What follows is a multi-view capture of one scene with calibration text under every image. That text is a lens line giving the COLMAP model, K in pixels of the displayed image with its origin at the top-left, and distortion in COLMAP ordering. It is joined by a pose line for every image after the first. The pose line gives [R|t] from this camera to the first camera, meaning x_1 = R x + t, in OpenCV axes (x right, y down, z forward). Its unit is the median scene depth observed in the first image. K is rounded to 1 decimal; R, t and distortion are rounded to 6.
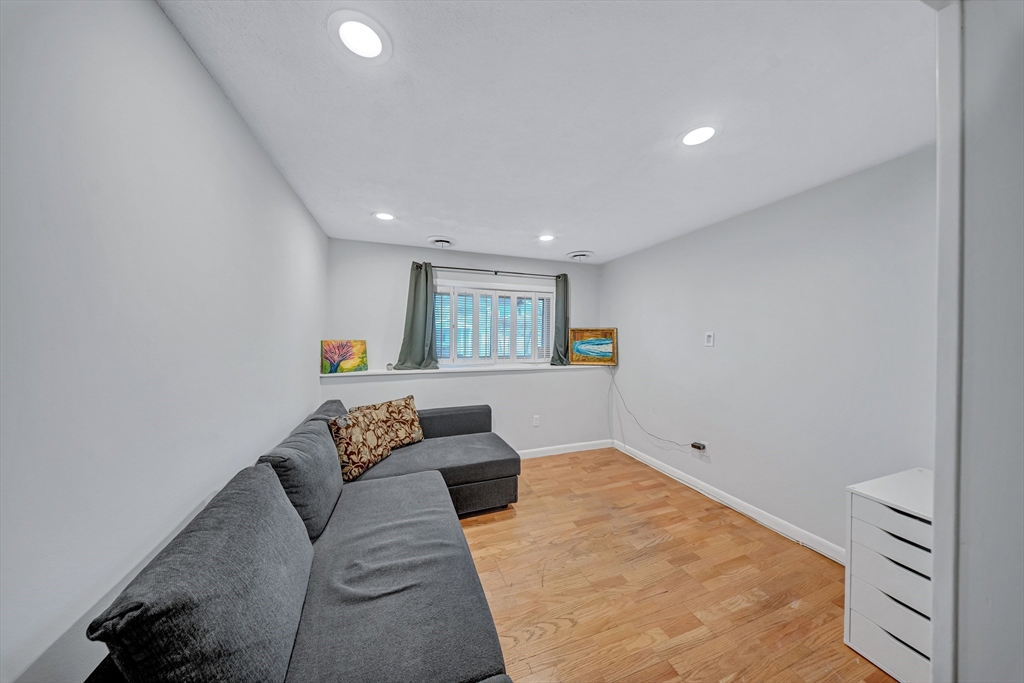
lens RADIAL K [[295.2, 0, 472.1], [0, 295.2, 337.8], [0, 0, 1]] dist [-0.000302, -0.000047]
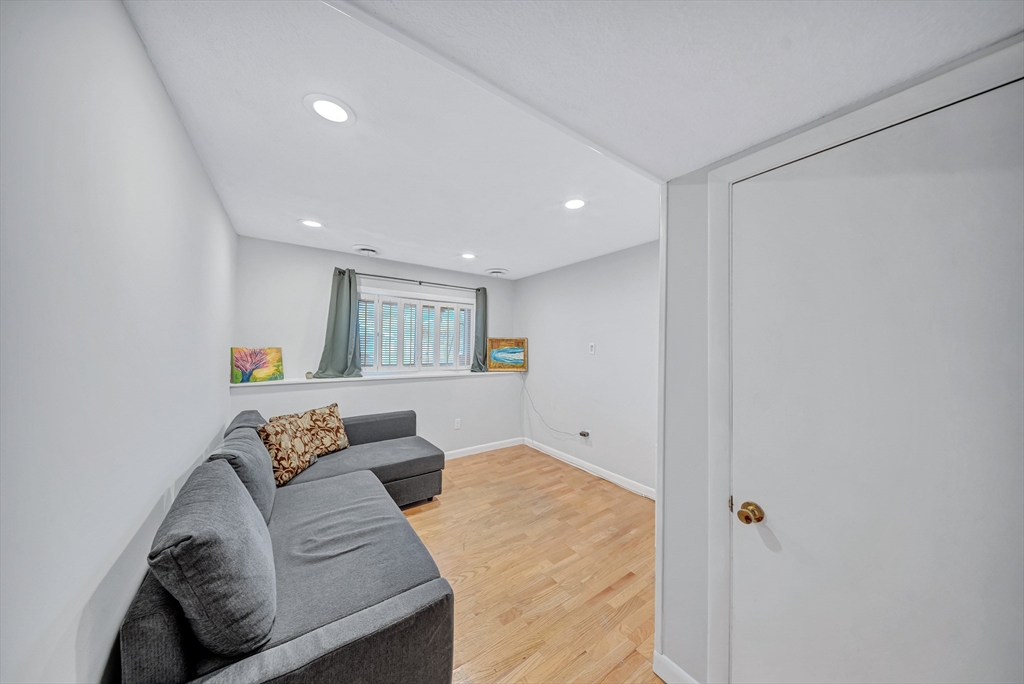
lens RADIAL K [[295.2, 0, 472.1], [0, 295.2, 338.3], [0, 0, 1]] dist [-0.000302, -0.000047]
pose [[0.965101, 0.015566, 0.261413, -0.033015], [-0.008796, 0.999595, -0.027046, -0.001429], [-0.261729, 0.023803, 0.964848, -0.111703]]
